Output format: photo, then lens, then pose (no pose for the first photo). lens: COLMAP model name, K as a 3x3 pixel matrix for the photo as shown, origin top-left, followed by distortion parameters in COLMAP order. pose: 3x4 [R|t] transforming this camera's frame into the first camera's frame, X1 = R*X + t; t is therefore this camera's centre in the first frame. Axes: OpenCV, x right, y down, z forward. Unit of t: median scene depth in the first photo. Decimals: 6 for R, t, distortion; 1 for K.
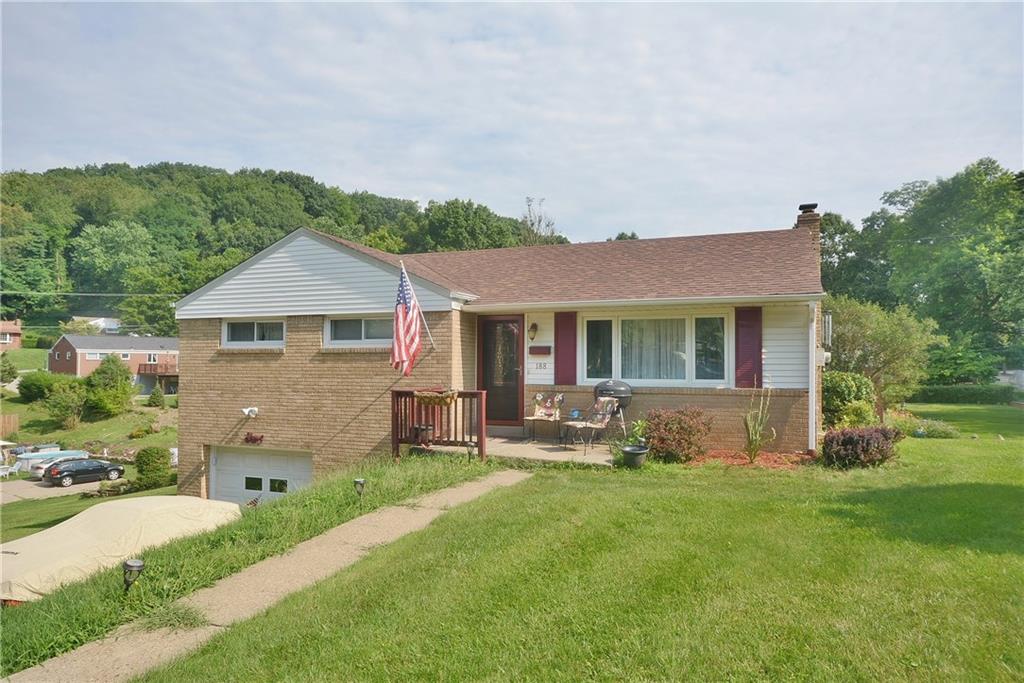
lens RADIAL K [[651.6, 0, 517.1], [0, 651.6, 344.1], [0, 0, 1]] dist [0.010089, 0.015935]
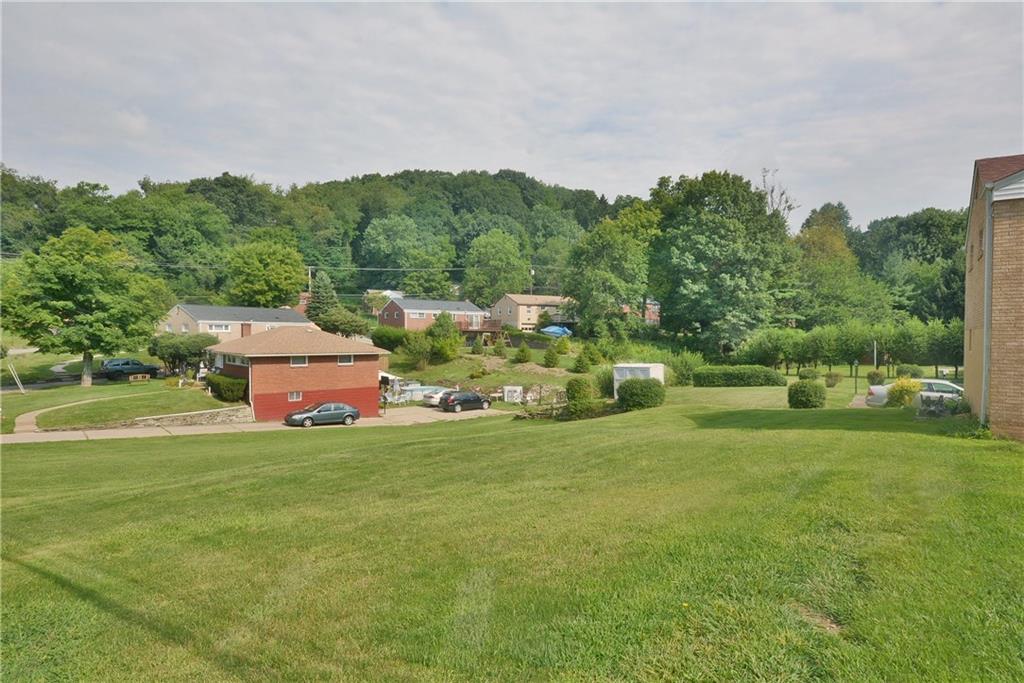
lens RADIAL K [[553.1, 0, 517.7], [0, 553.1, 338.3], [0, 0, 1]] dist [-0.000458, 0.000134]
pose [[0.969759, 0.006984, -0.243966, -0.234581], [0.002066, 0.999320, 0.036822, 0.028764], [0.244057, -0.036212, 0.969085, 0.020698]]
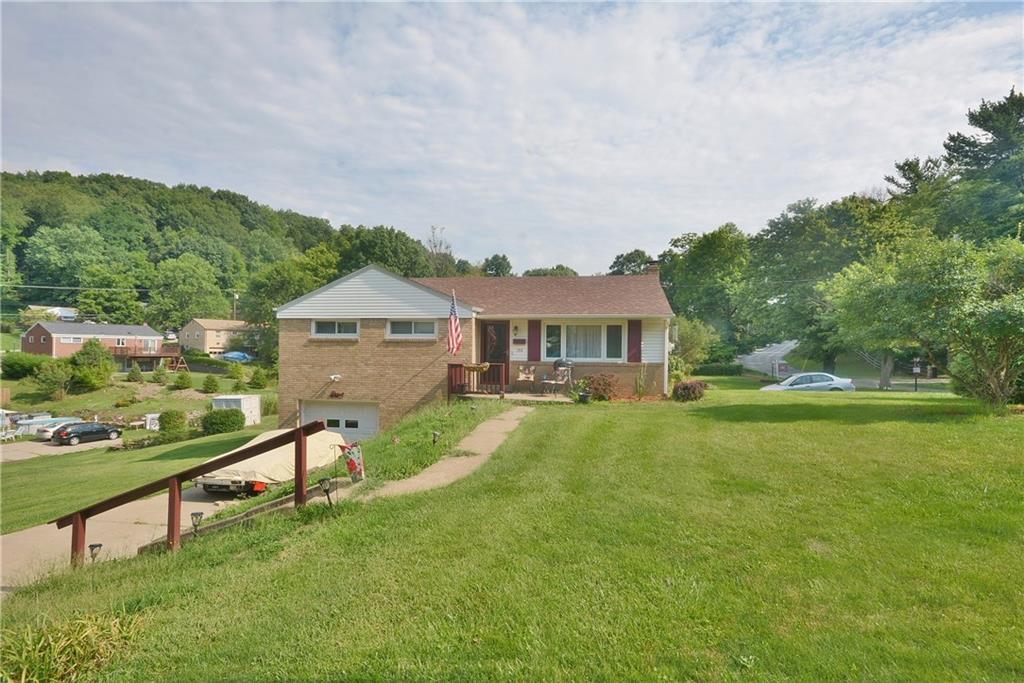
lens RADIAL K [[490.9, 0, 514.2], [0, 490.9, 344.3], [0, 0, 1]] dist [0.009285, -0.005551]
pose [[0.976532, 0.009159, 0.215175, -0.054820], [-0.013370, 0.999746, 0.018125, -0.001405], [-0.214955, -0.020577, 0.976407, -0.059921]]
